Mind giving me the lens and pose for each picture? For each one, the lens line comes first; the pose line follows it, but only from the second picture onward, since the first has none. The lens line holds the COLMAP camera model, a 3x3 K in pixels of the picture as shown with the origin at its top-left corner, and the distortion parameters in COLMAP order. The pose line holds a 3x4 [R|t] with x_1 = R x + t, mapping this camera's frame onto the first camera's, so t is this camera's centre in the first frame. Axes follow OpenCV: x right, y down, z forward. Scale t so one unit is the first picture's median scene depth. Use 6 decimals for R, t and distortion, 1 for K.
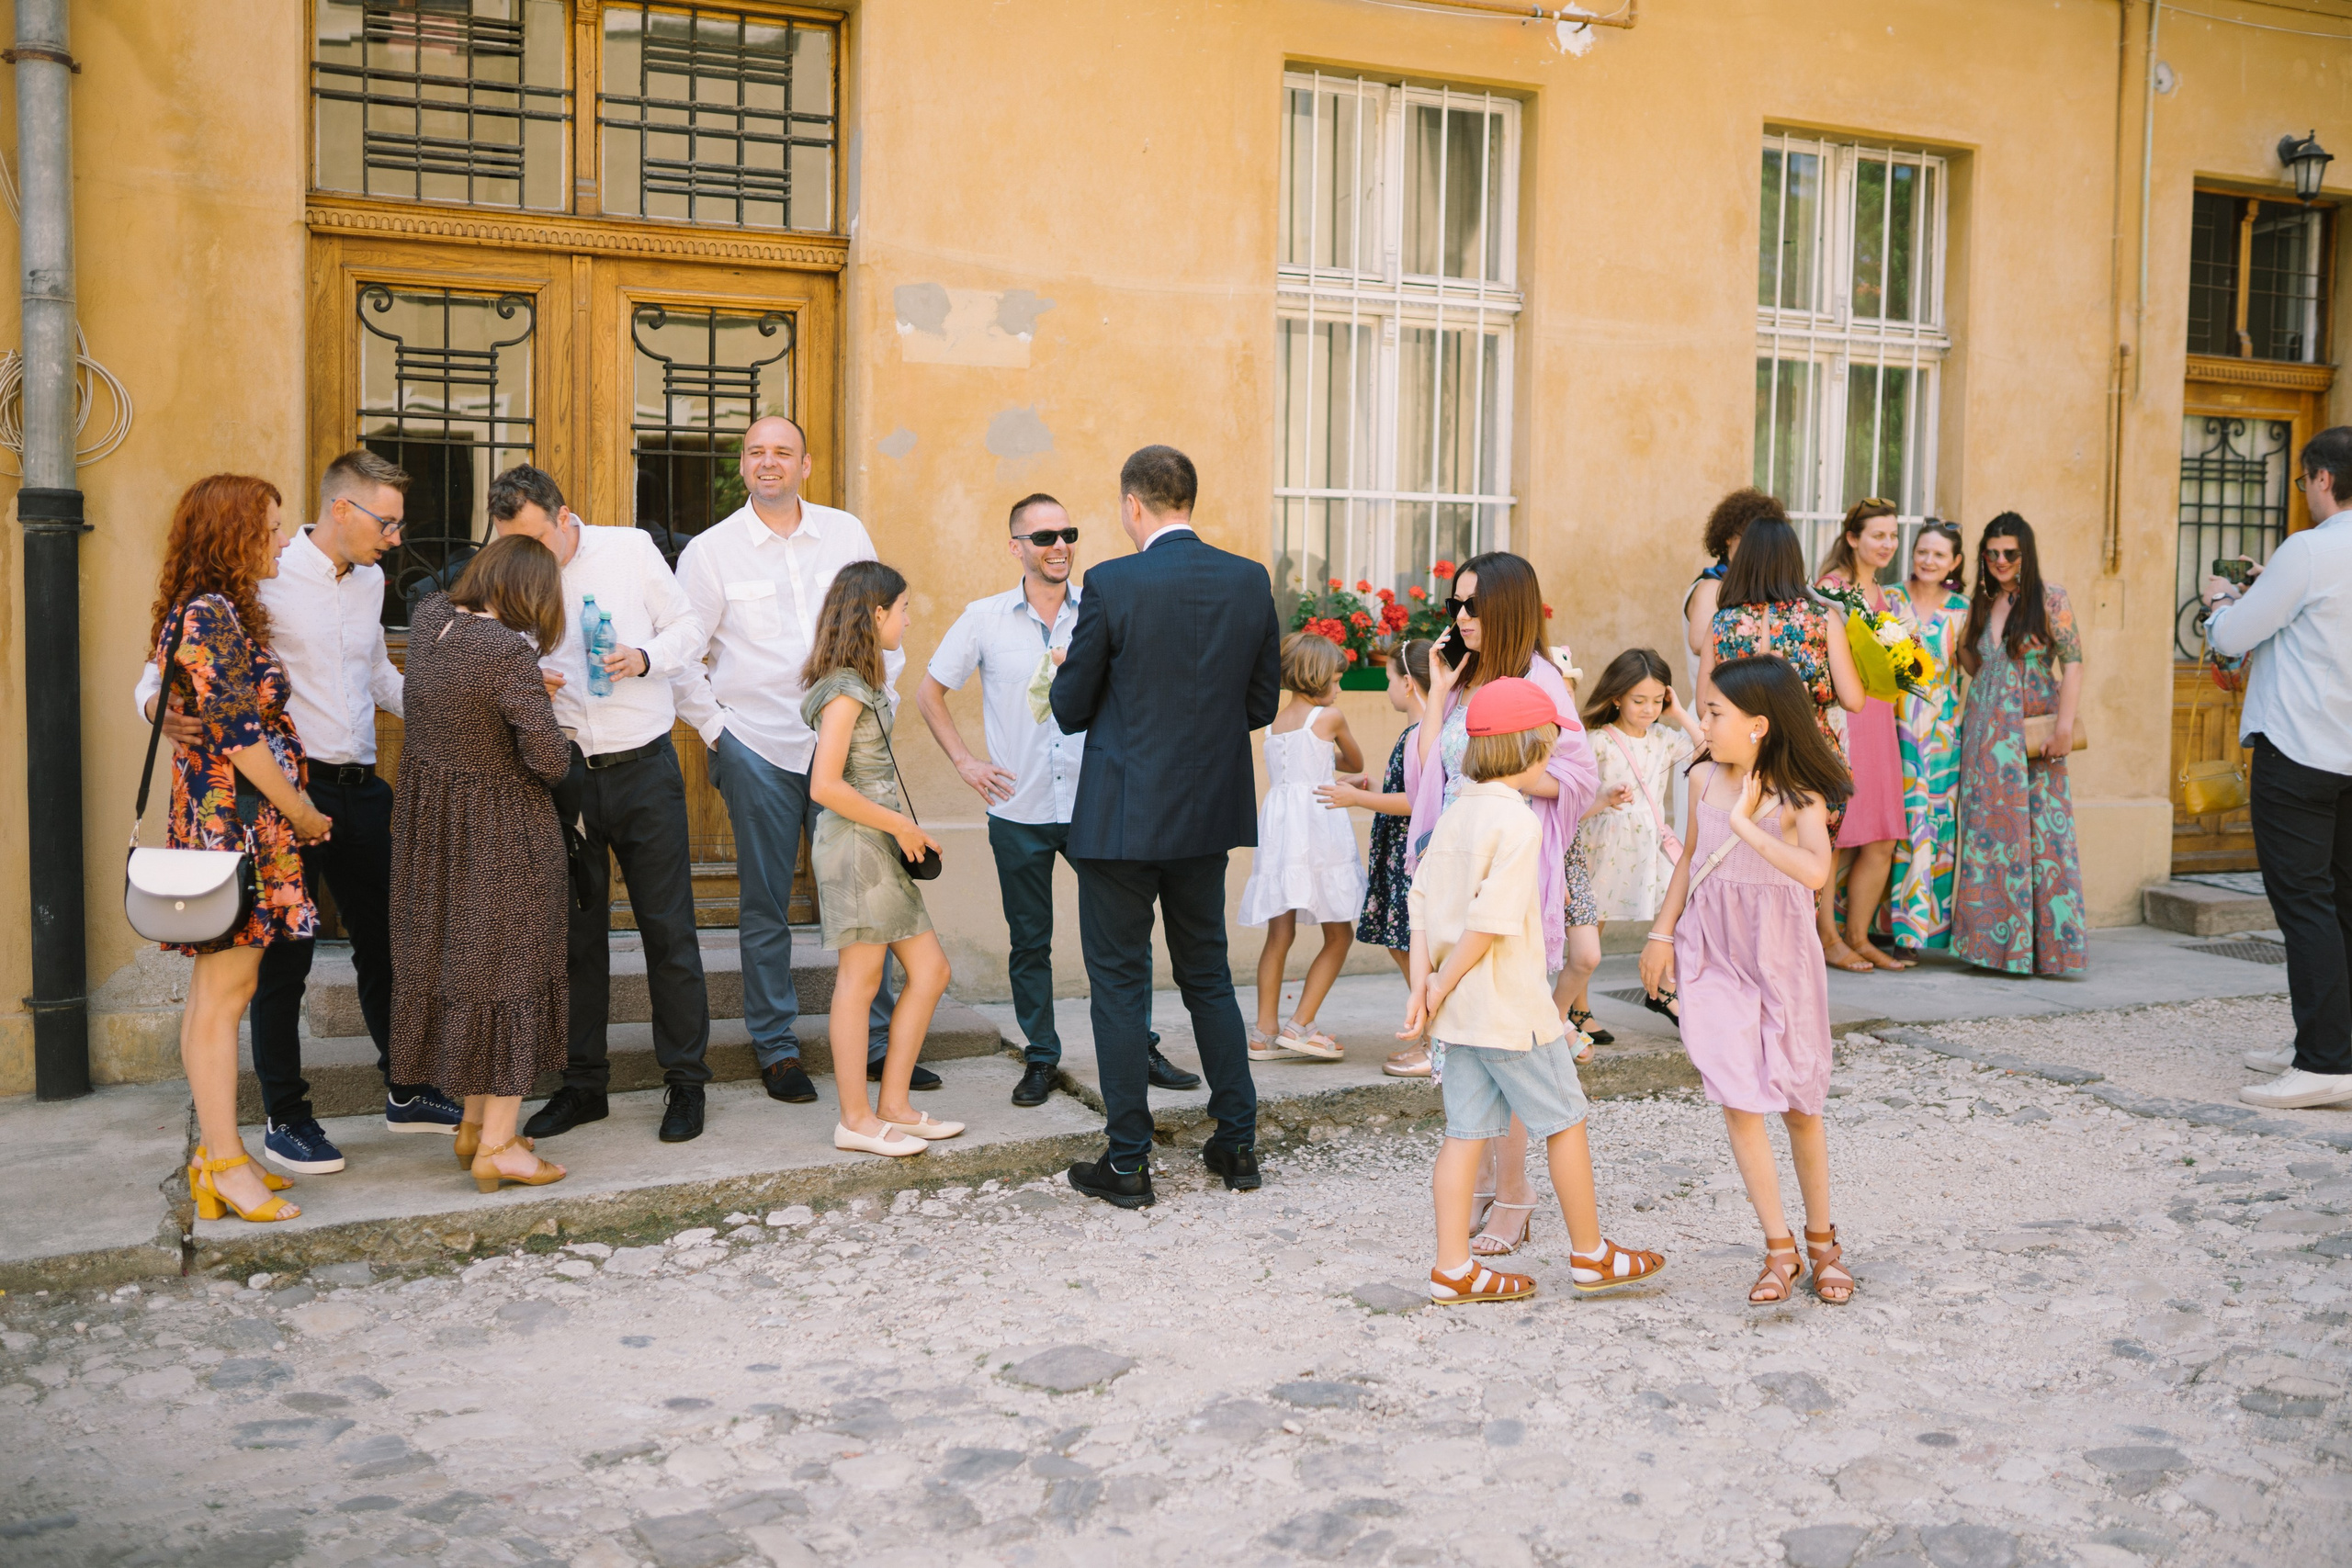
lens RADIAL K [[2234.5, 0, 1176.0], [0, 2234.5, 784.0], [0, 0, 1]] dist [-0.058026, 0.088546]
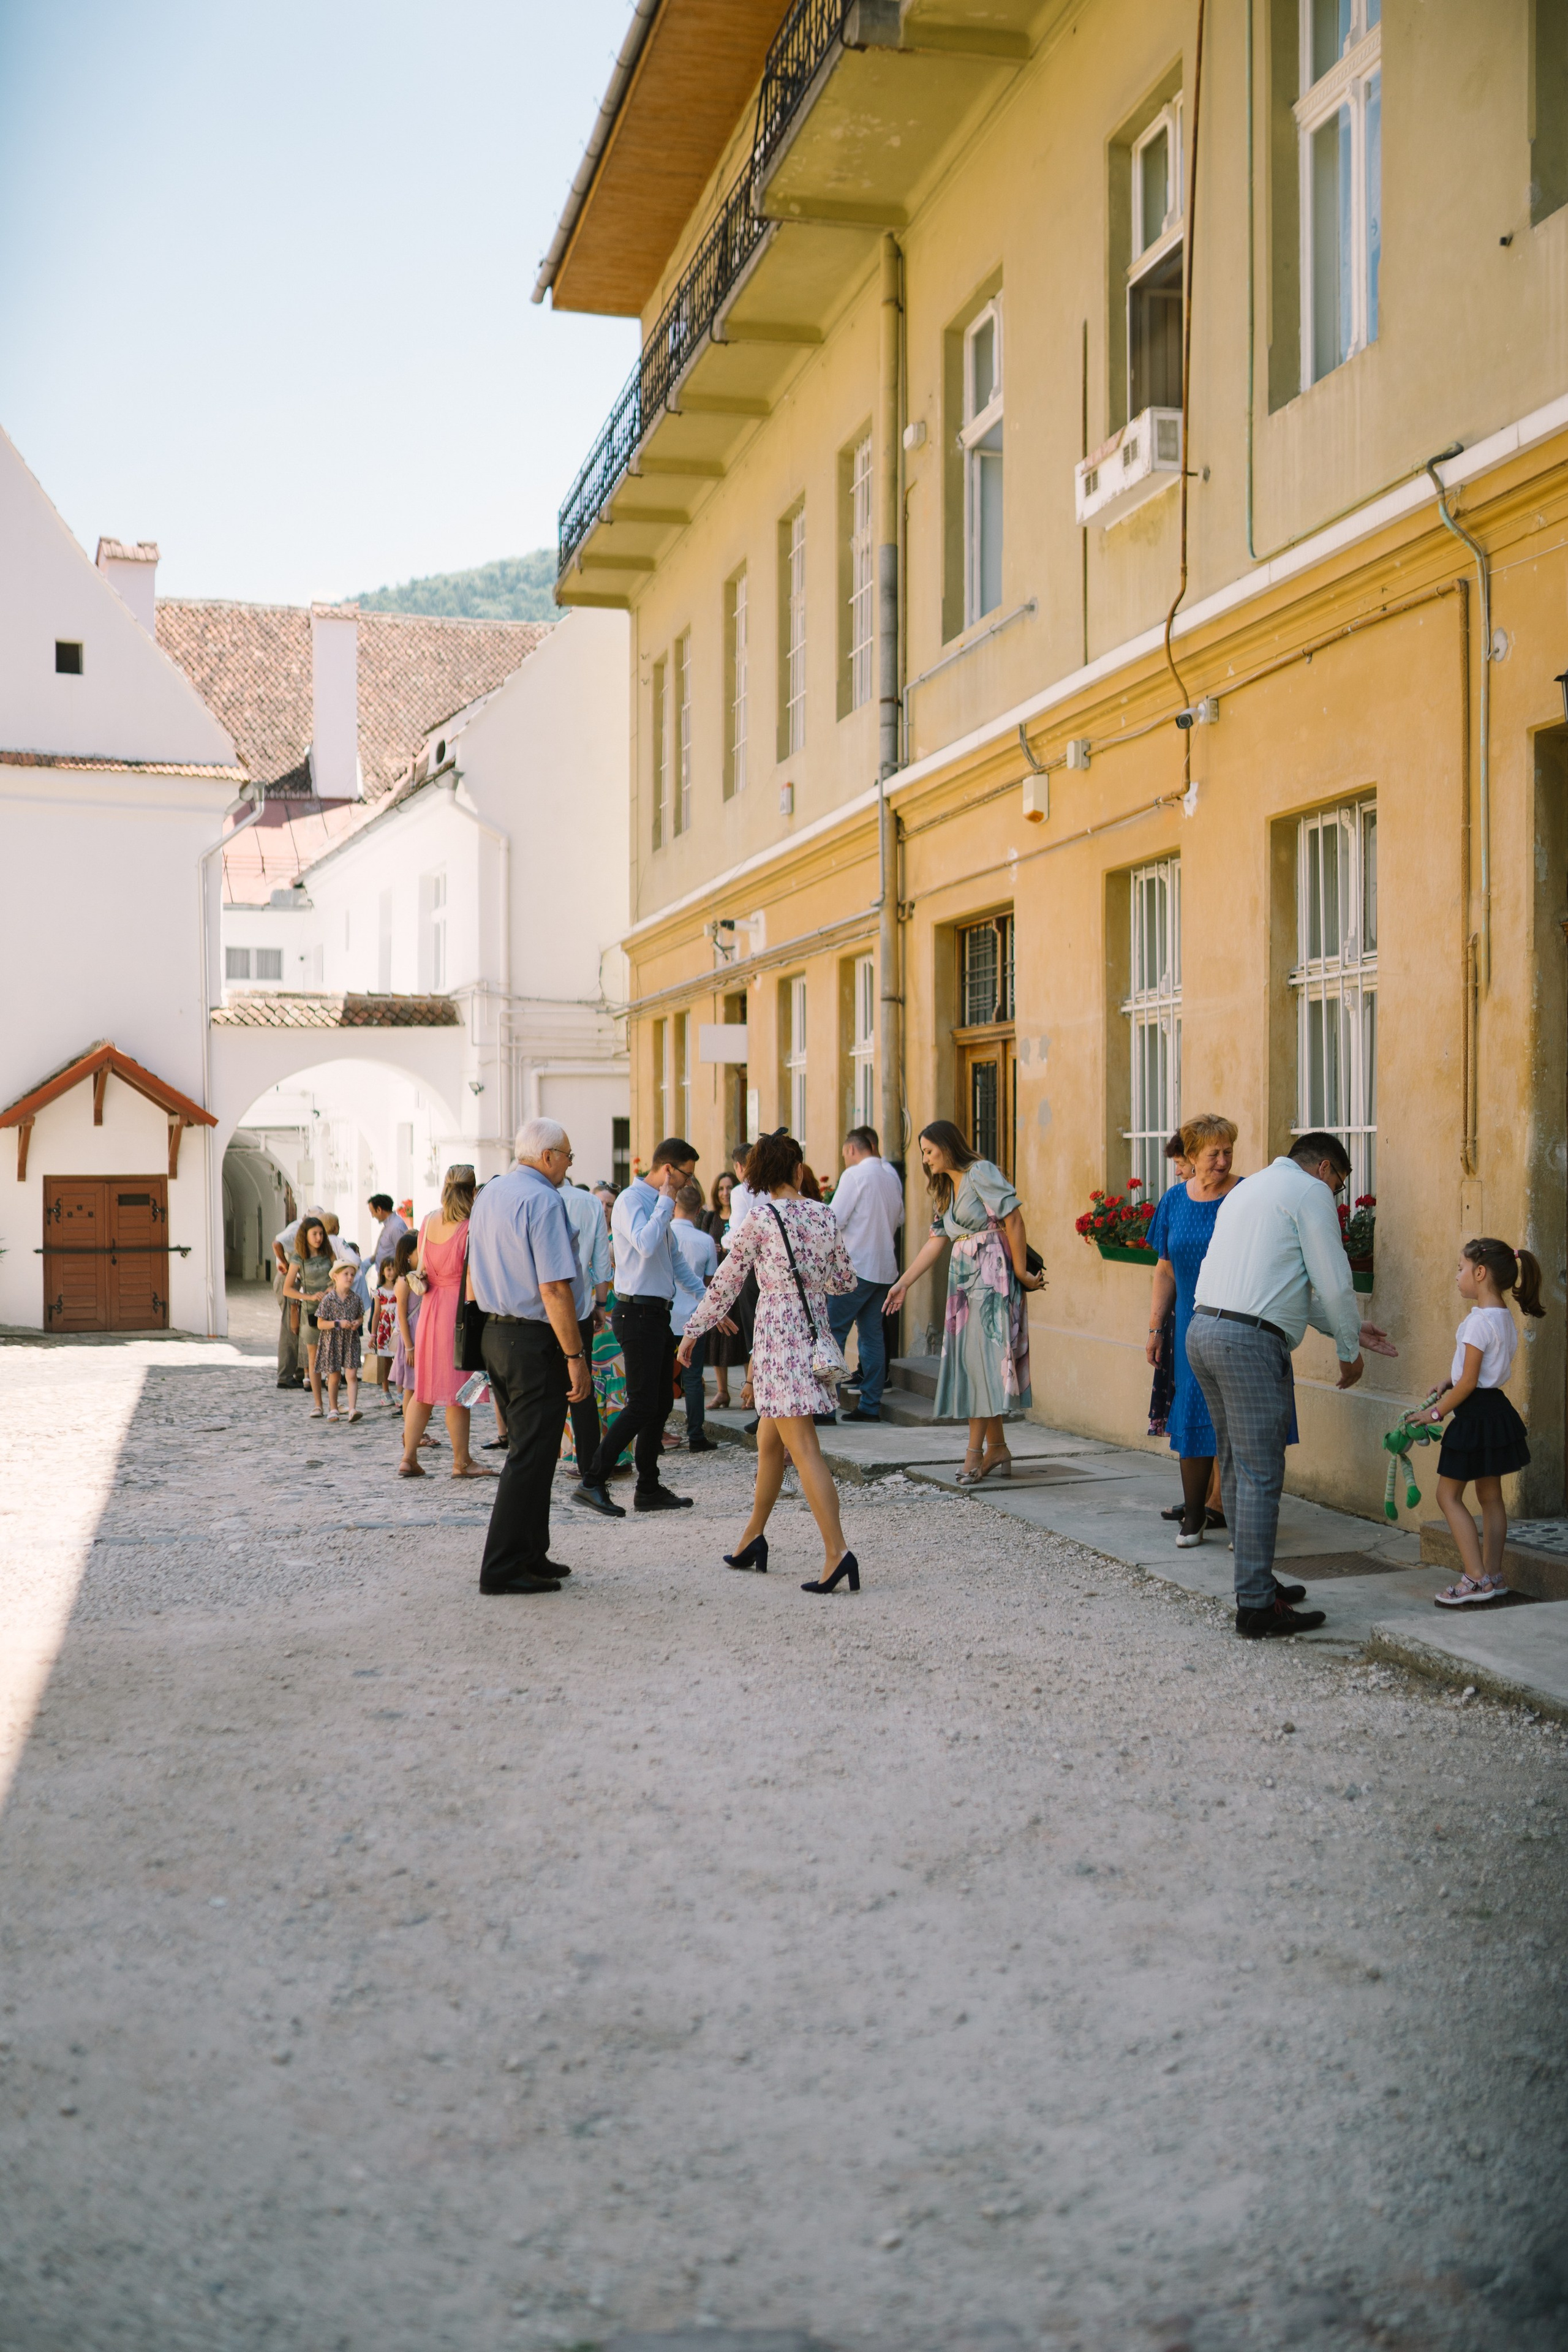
lens RADIAL K [[2234.7, 0, 784.0], [0, 2234.7, 1176.0], [0, 0, 1]] dist [-0.058026, 0.088546]
pose [[-0.127176, -0.005326, -0.991866, 1.471251], [-0.047260, 0.998882, 0.000696, -0.084131], [0.990754, 0.046965, -0.127286, 0.863740]]
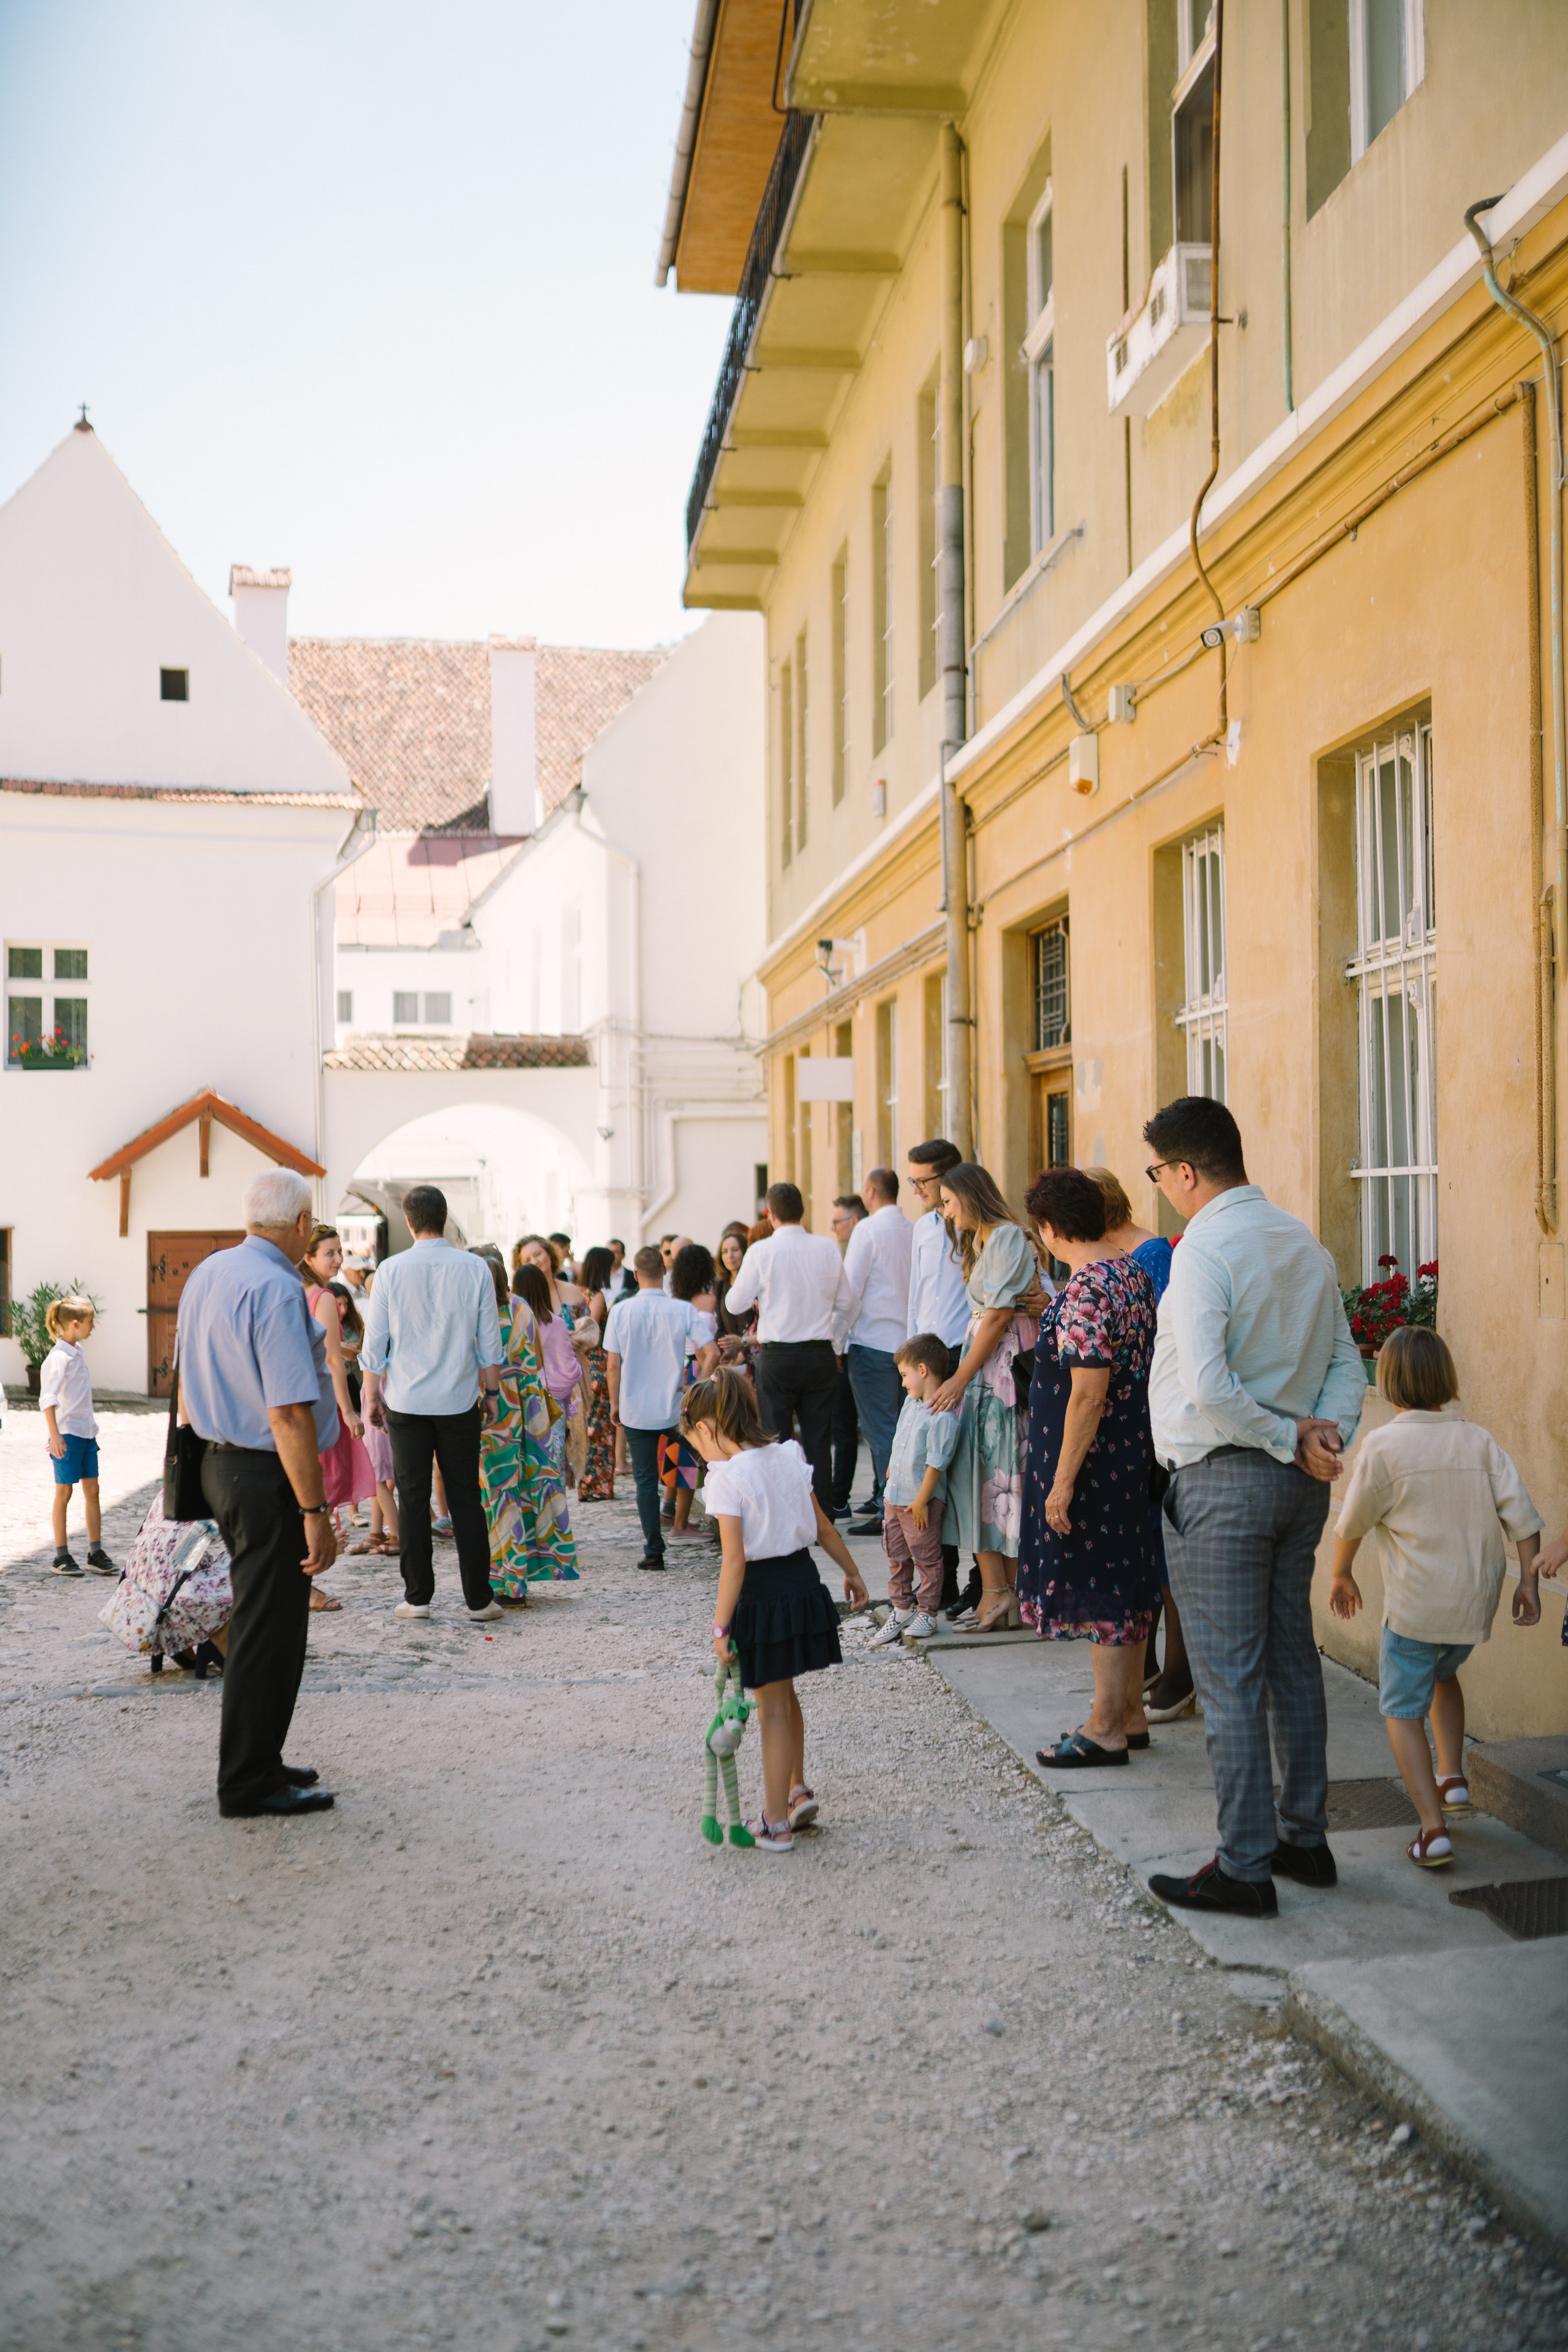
lens RADIAL K [[2234.7, 0, 784.0], [0, 2234.7, 1176.0], [0, 0, 1]] dist [-0.058026, 0.088546]
pose [[-0.250389, -0.024176, -0.967843, 1.171372], [-0.040423, 0.999077, -0.014499, -0.096919], [0.967301, 0.035493, -0.251135, 0.983789]]
